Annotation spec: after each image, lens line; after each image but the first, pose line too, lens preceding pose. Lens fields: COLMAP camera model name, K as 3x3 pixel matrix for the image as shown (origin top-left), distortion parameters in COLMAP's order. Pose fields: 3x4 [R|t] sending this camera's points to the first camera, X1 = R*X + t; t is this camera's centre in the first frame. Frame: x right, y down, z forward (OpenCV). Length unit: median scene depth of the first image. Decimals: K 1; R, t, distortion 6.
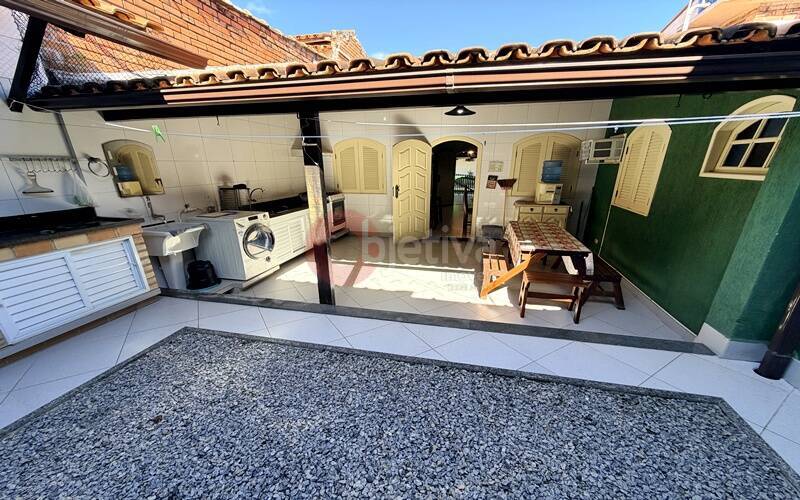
lens RADIAL K [[315.9, 0, 397.2], [0, 315.9, 279.9], [0, 0, 1]] dist [0.000895, 0.000304]
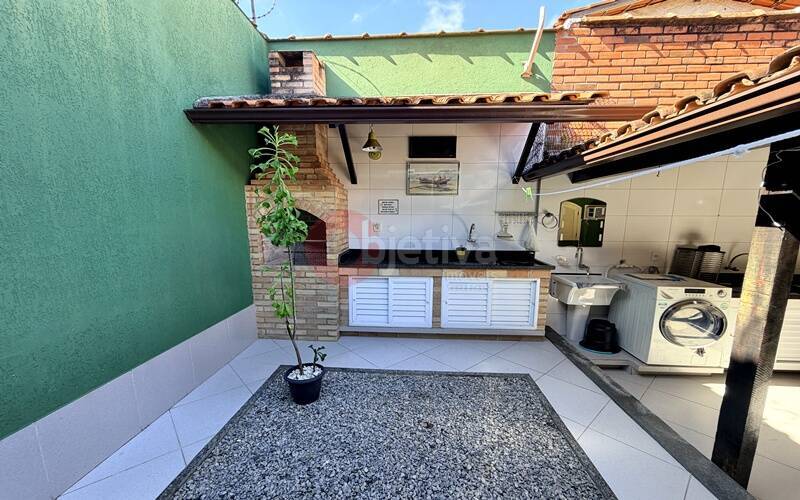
lens RADIAL K [[322.0, 0, 399.2], [0, 322.0, 264.8], [0, 0, 1]] dist [-0.000531, -0.000109]
pose [[0.185800, 0.157408, -0.969897, 0.164274], [-0.345317, 0.934581, 0.085525, -0.104303], [0.919910, 0.319031, 0.228001, 0.243169]]
